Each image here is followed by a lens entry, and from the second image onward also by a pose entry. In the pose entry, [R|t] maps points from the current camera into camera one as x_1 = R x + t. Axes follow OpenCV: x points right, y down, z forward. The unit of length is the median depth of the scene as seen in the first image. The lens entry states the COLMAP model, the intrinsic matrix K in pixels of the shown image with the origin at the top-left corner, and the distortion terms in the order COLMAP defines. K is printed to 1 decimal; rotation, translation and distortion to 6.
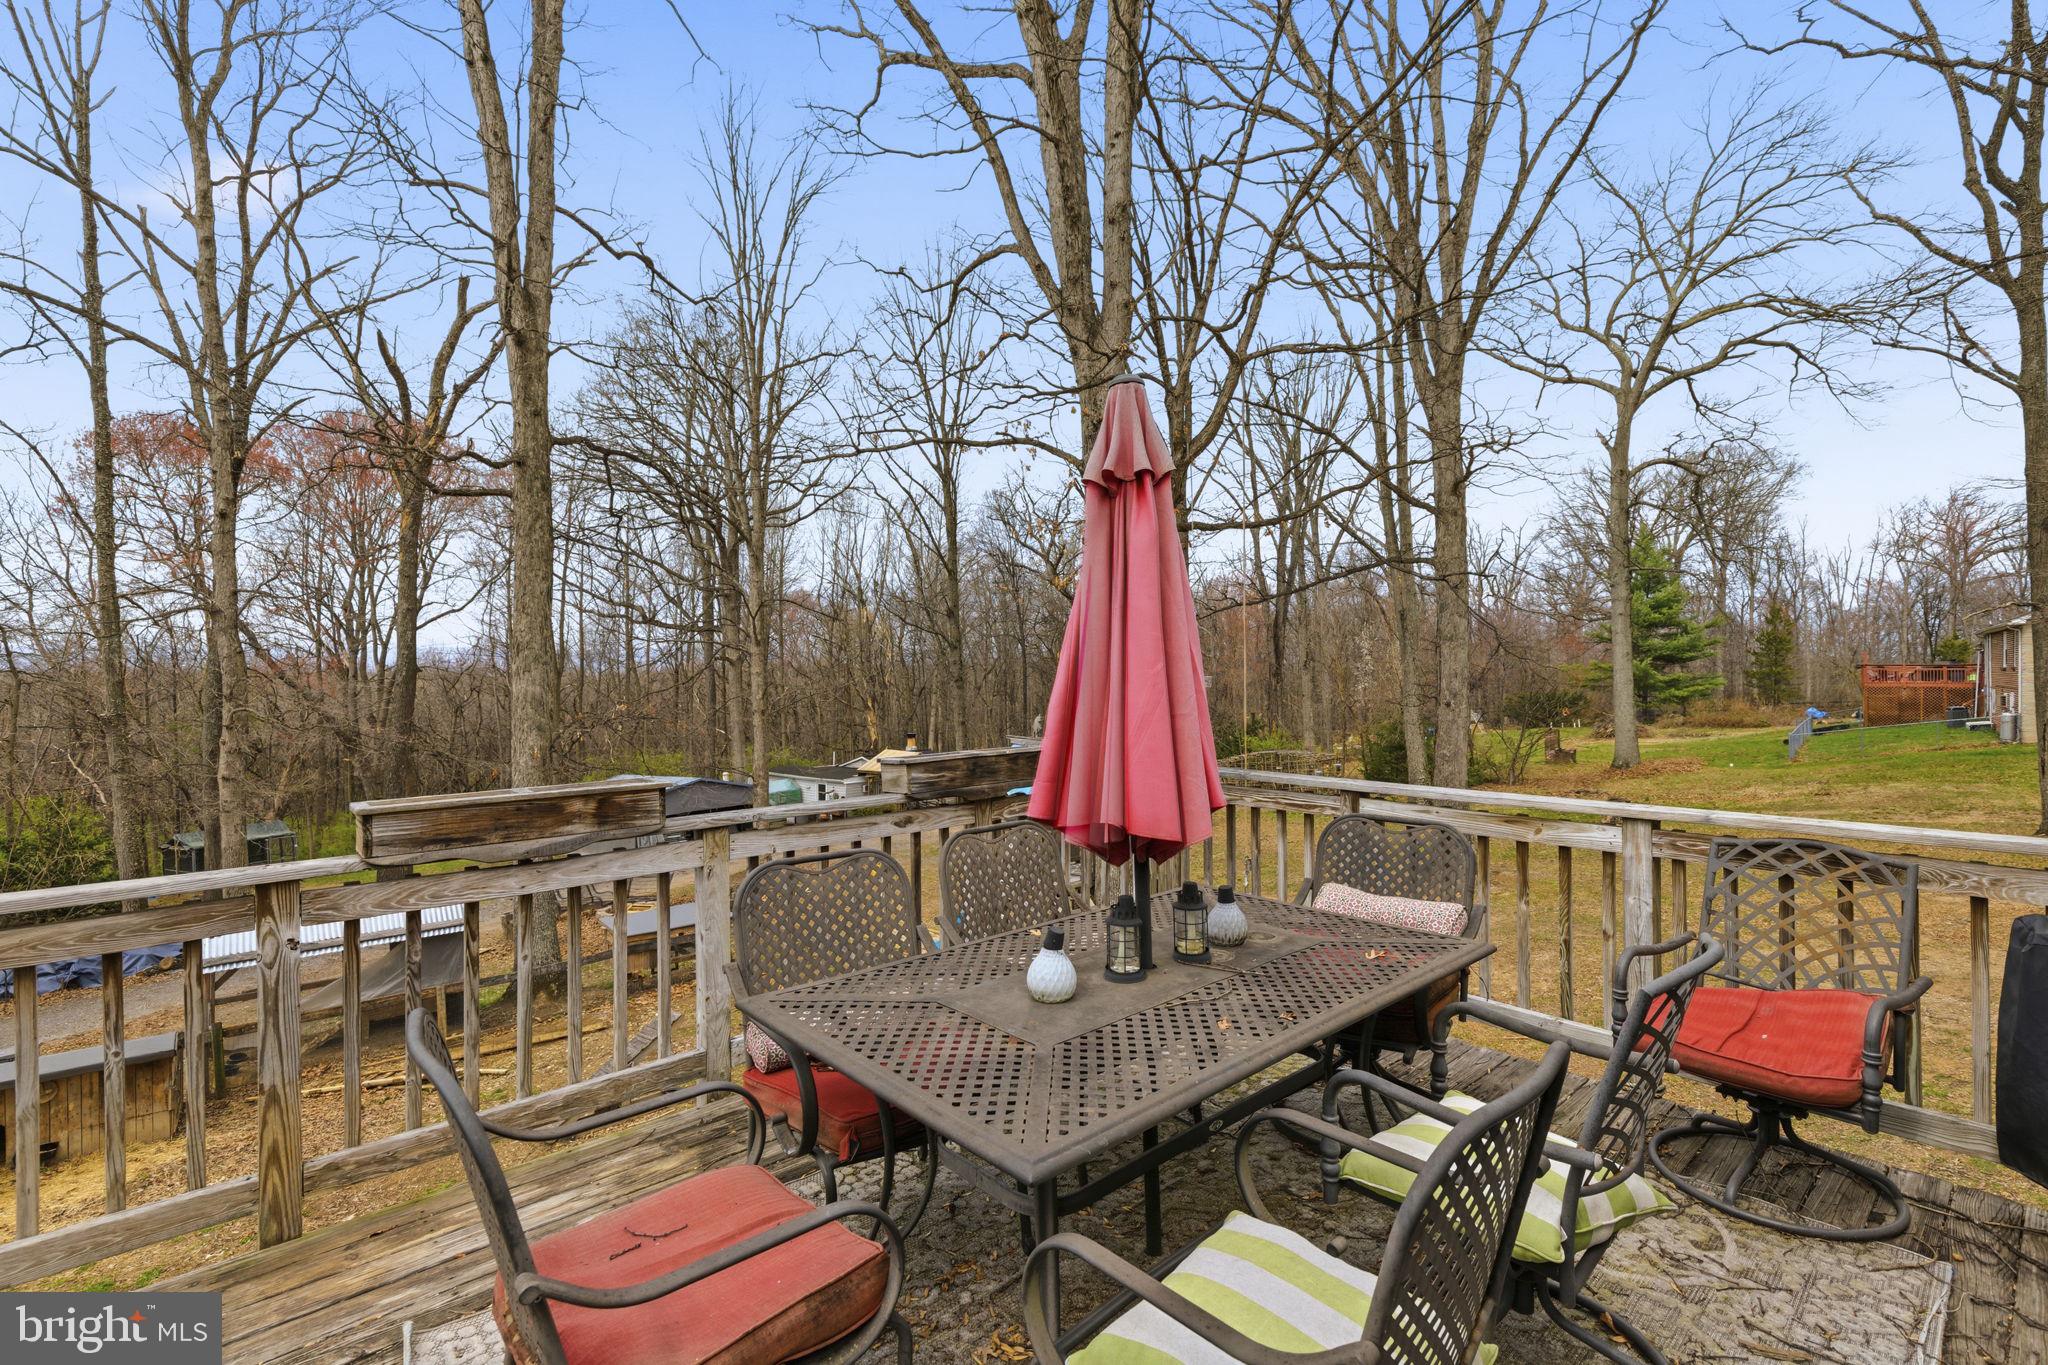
lens RADIAL K [[924.8, 0, 1038.0], [0, 924.8, 678.1], [0, 0, 1]] dist [0.005893, -0.000793]
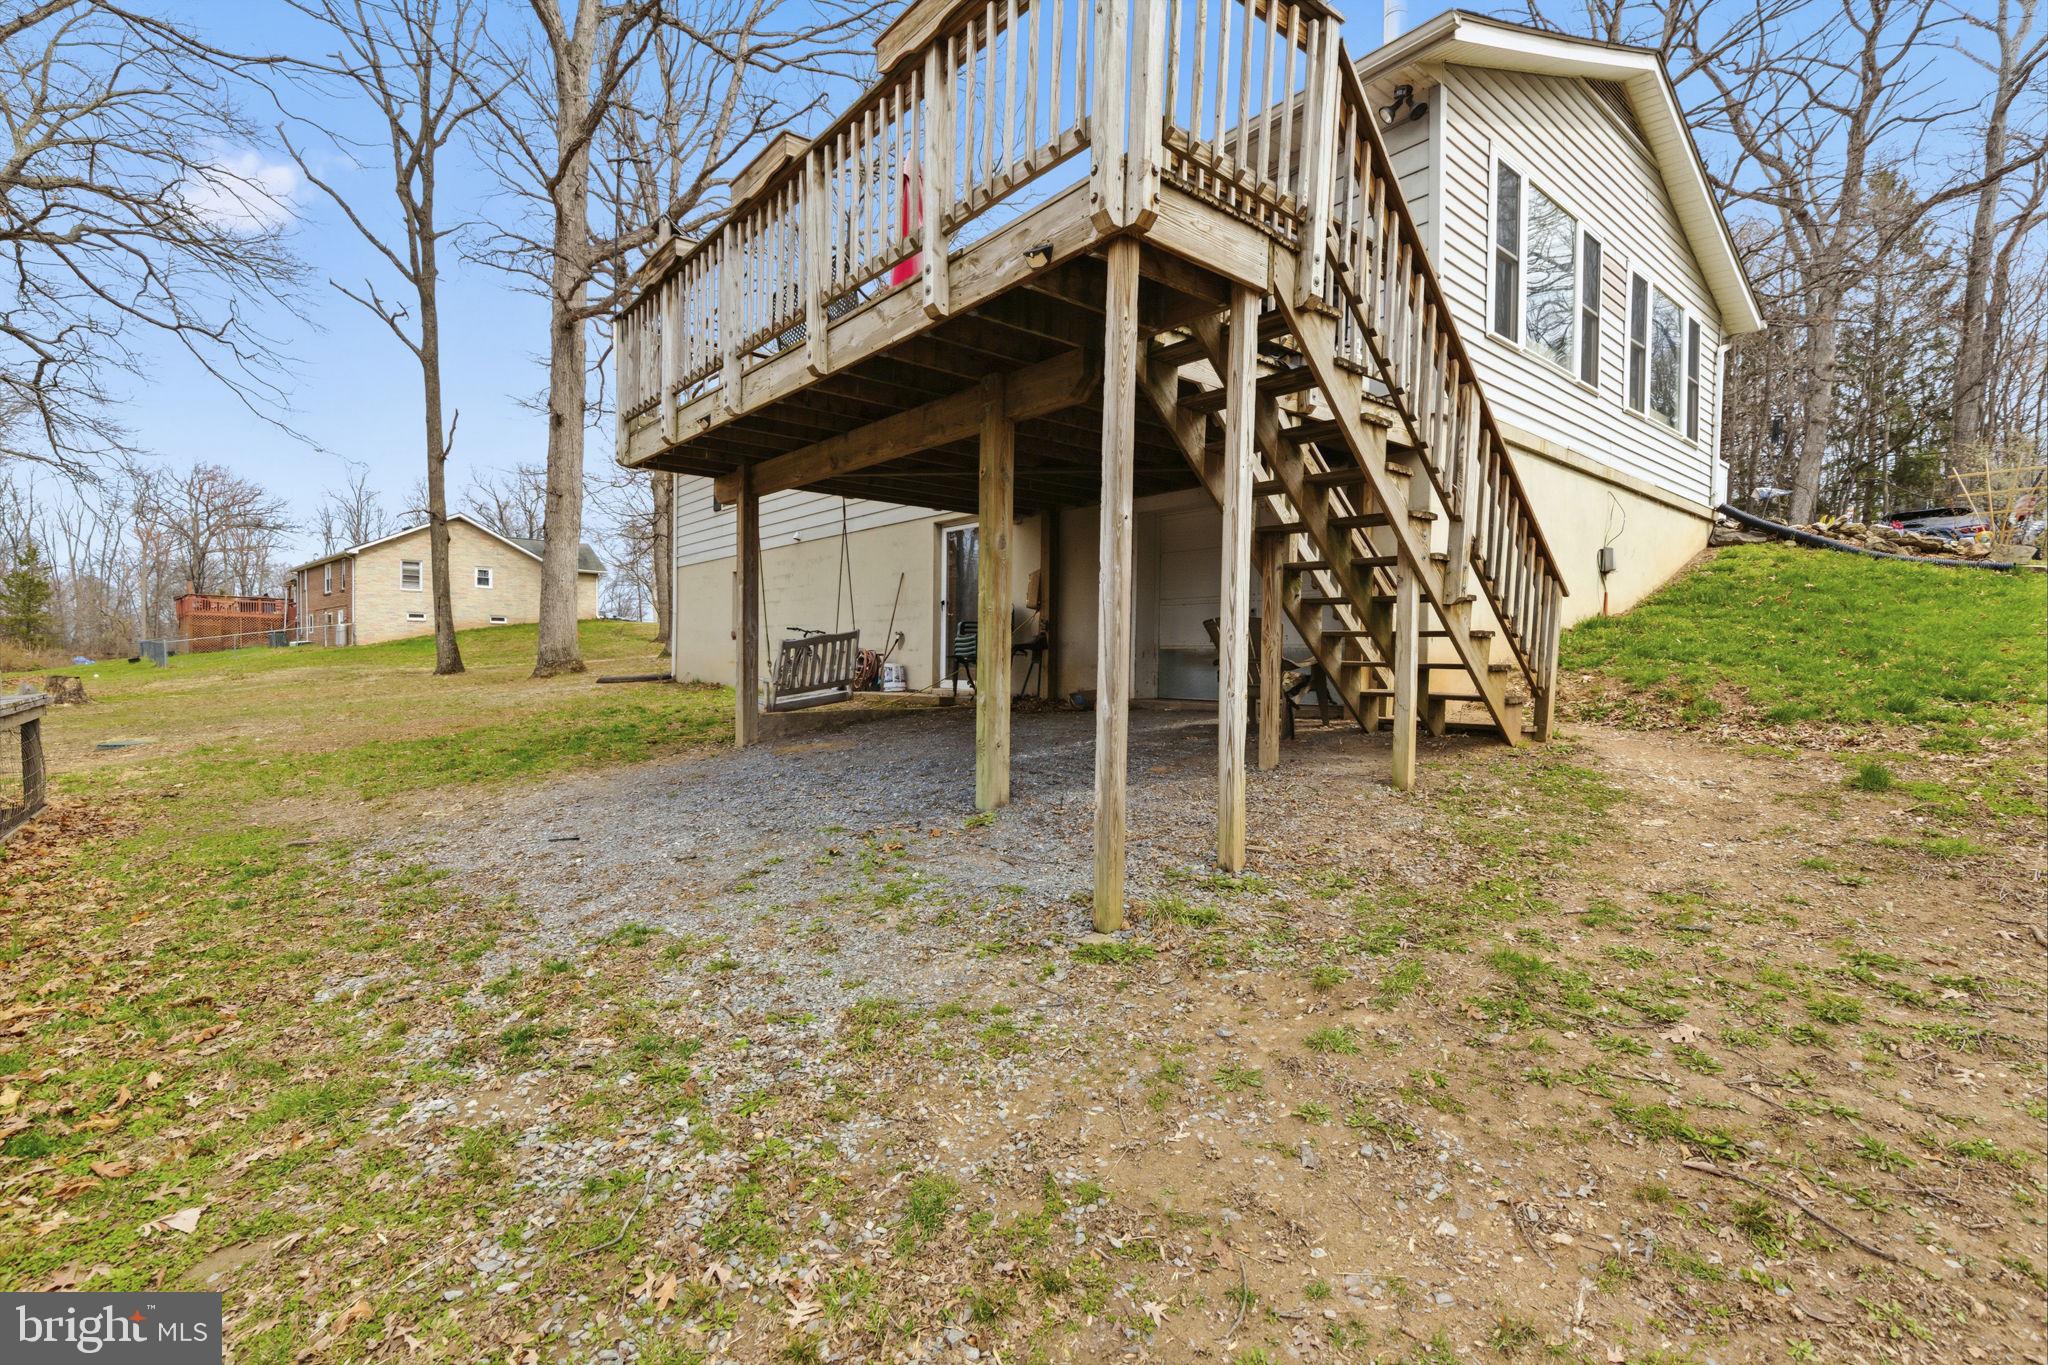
lens RADIAL K [[924.8, 0, 1026.8], [0, 924.8, 675.8], [0, 0, 1]] dist [0.005893, -0.000793]
pose [[0.030856, -0.004904, 0.999512, -0.156713], [-0.009127, 0.999945, 0.005188, 0.075437], [-0.999482, -0.009283, 0.030809, 0.021525]]
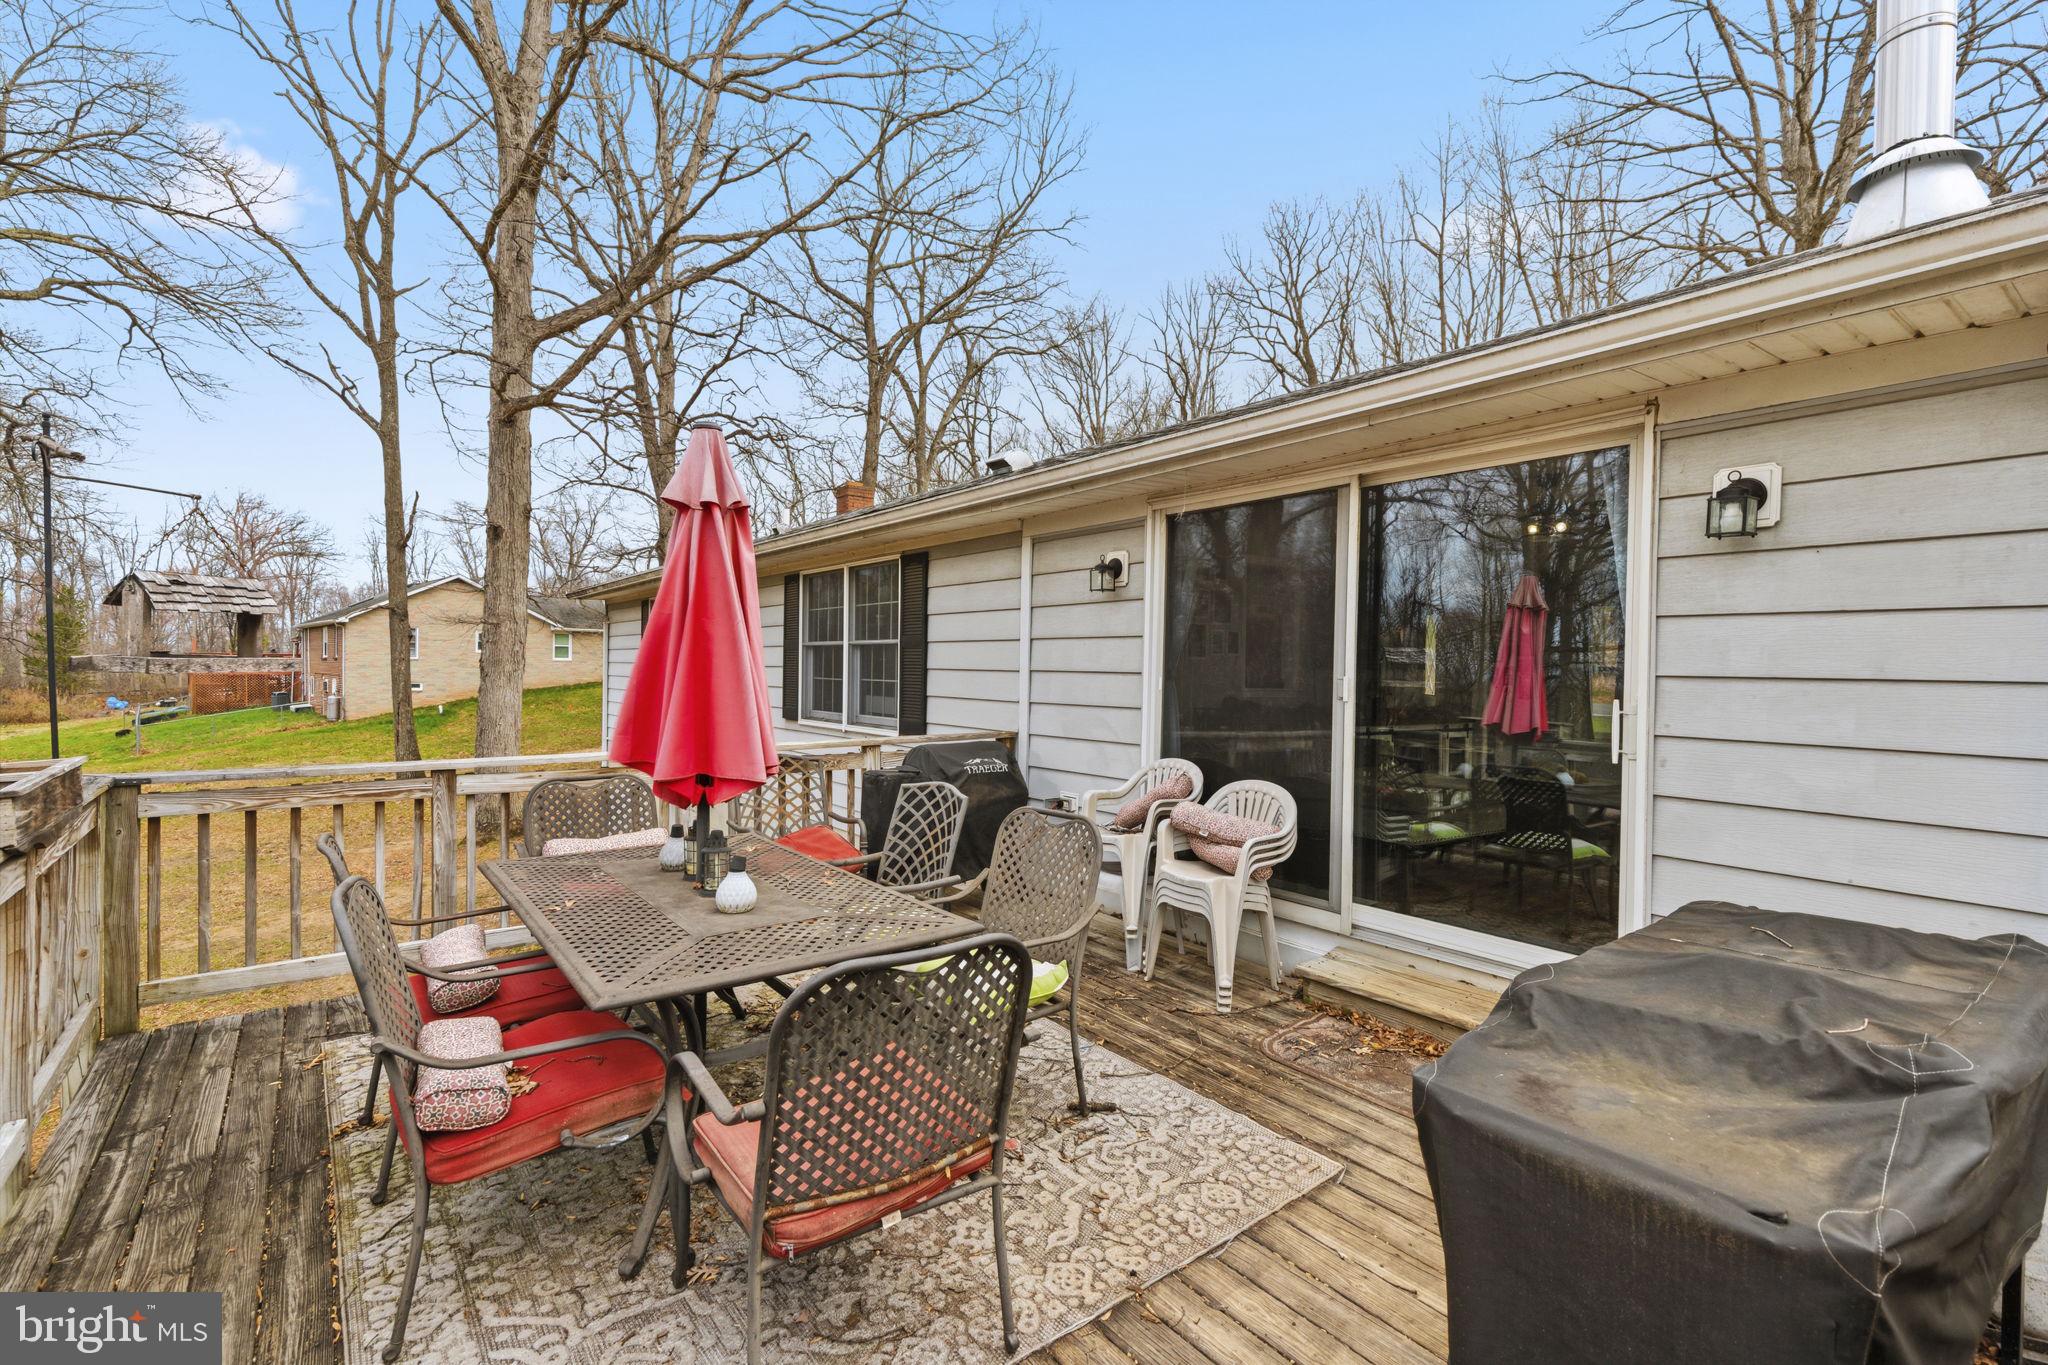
lens RADIAL K [[924.8, 0, 1032.5], [0, 924.8, 676.5], [0, 0, 1]] dist [0.005893, -0.000793]
pose [[0.073153, -0.003739, 0.997314, -0.055609], [-0.006933, 0.999967, 0.004257, 0.000494], [-0.997297, -0.007226, 0.073125, 0.021548]]
